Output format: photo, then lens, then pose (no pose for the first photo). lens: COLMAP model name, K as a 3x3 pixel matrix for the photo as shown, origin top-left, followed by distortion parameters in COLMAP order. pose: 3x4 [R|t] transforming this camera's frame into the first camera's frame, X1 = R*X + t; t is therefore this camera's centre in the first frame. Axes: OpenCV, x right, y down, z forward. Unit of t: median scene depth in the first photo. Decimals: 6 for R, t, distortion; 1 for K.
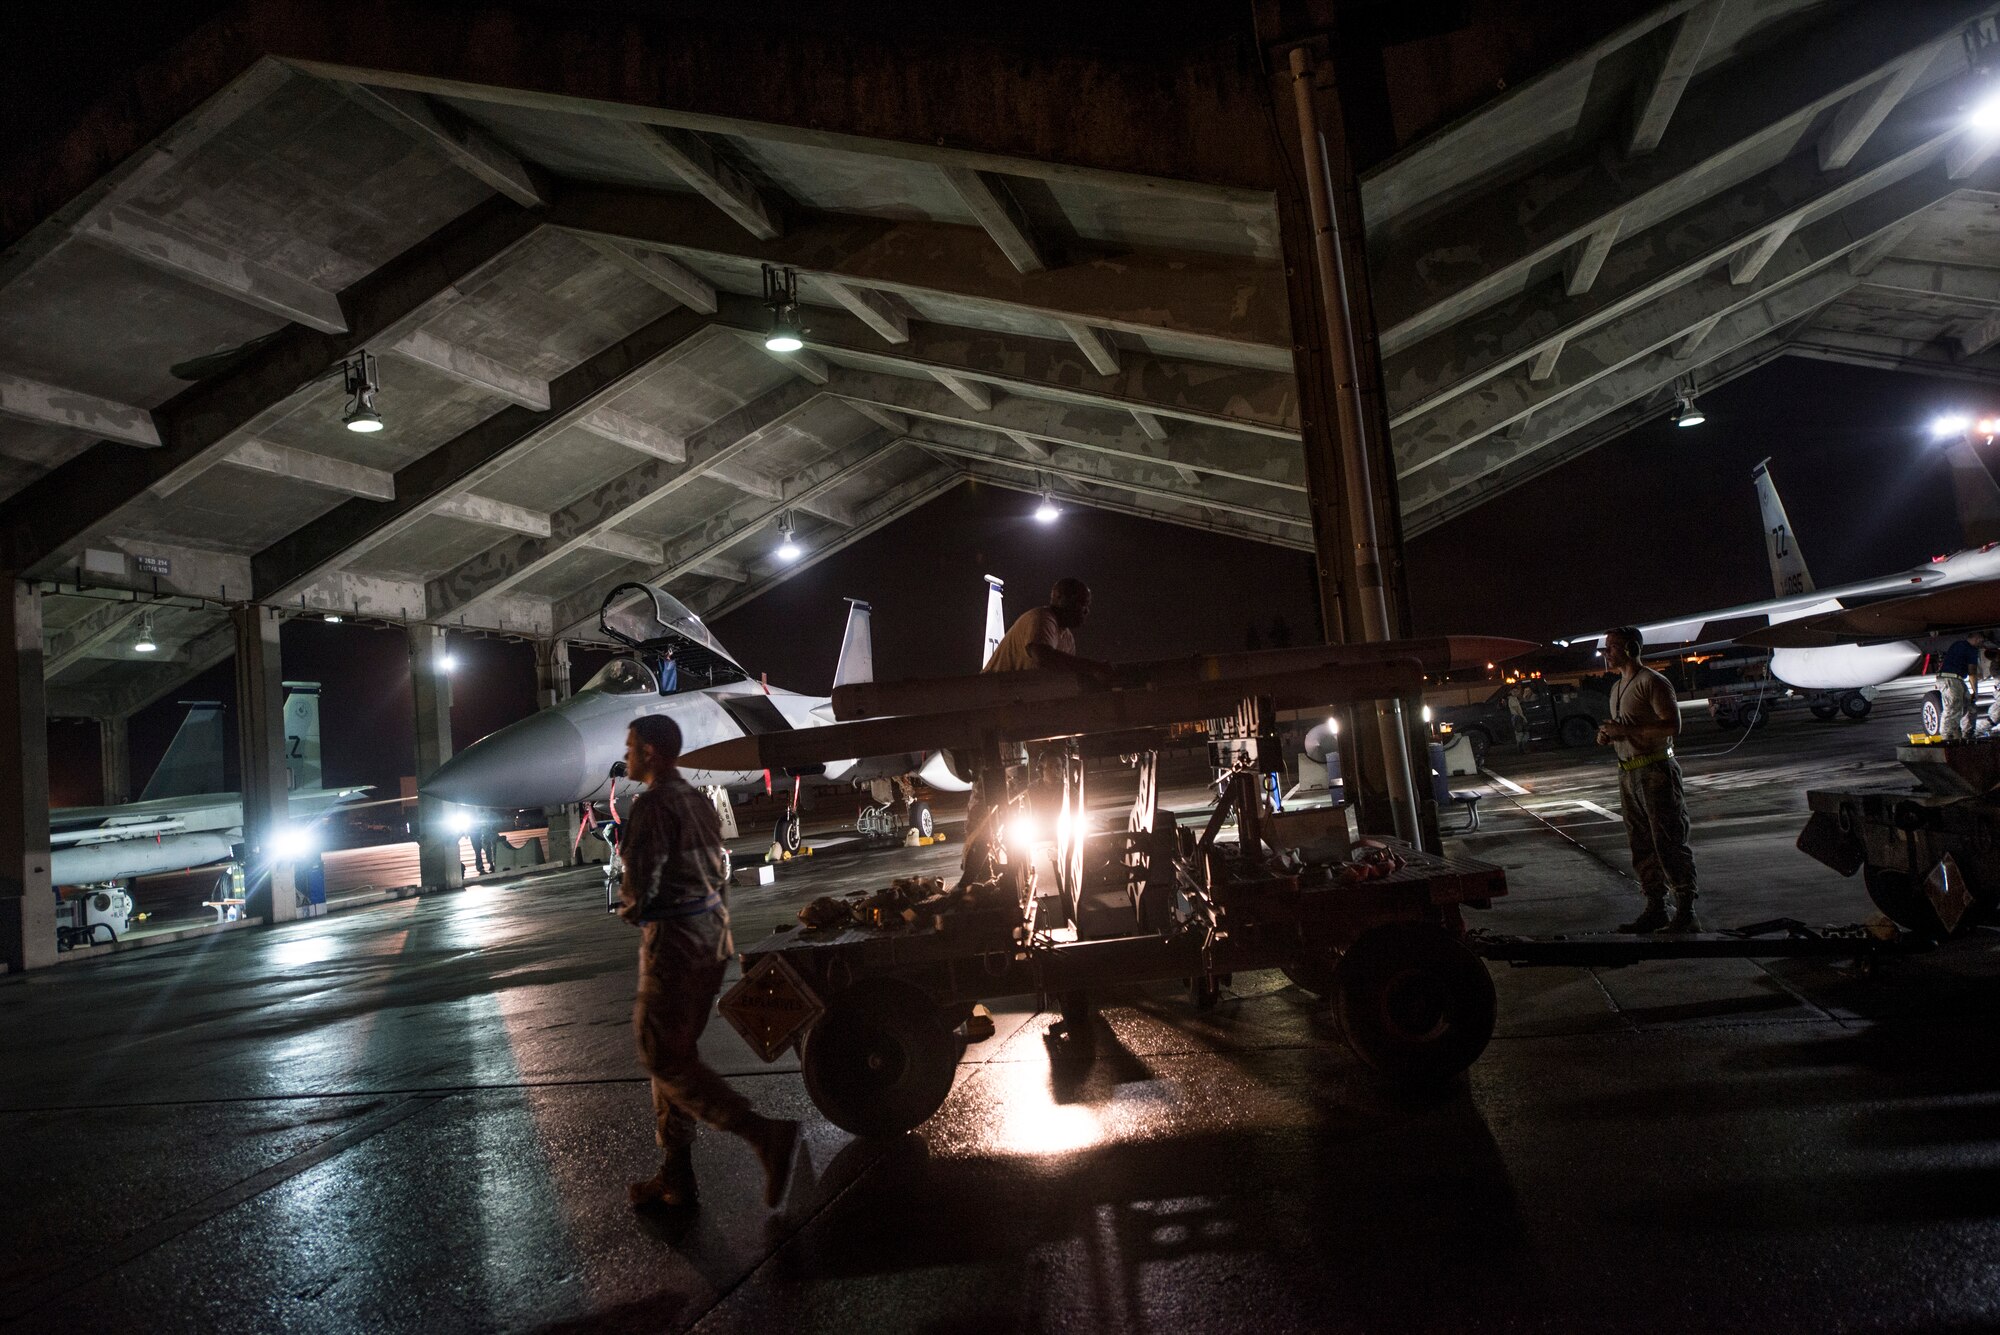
lens RADIAL K [[1454.8, 0, 1000.0], [0, 1454.8, 667.5], [0, 0, 1]] dist [0.004533, 0.003680]
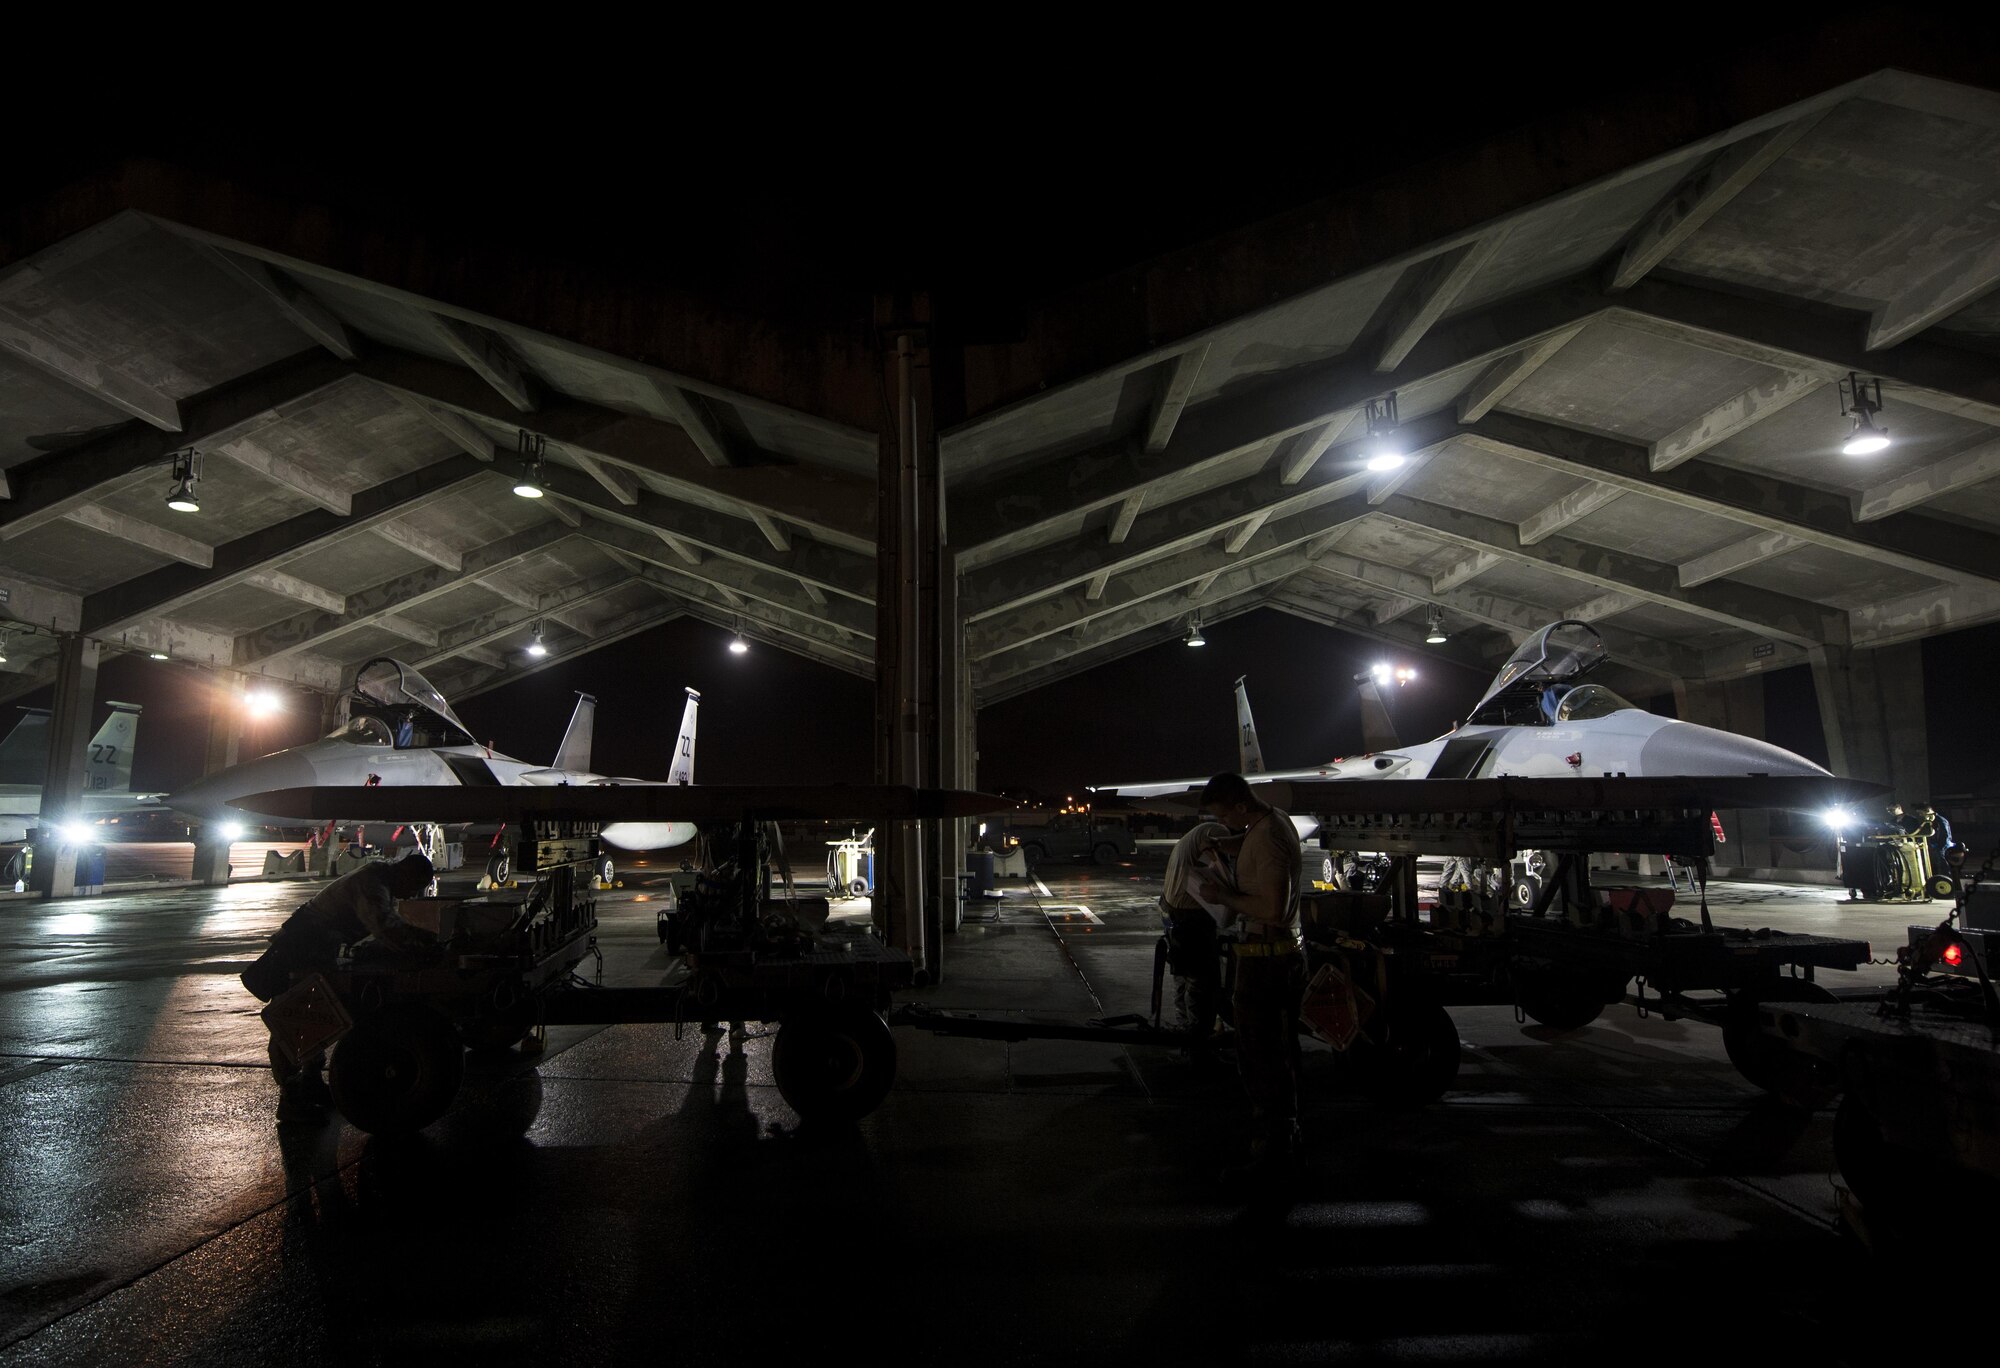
lens RADIAL K [[1035.6, 0, 1000.0], [0, 1035.6, 684.0], [0, 0, 1]] dist [-0.000630, -0.009058]
pose [[0.982713, 0.127286, 0.134438, 0.153265], [-0.116375, 0.989462, -0.086149, -0.020150], [-0.143987, 0.069014, 0.987170, 0.035043]]
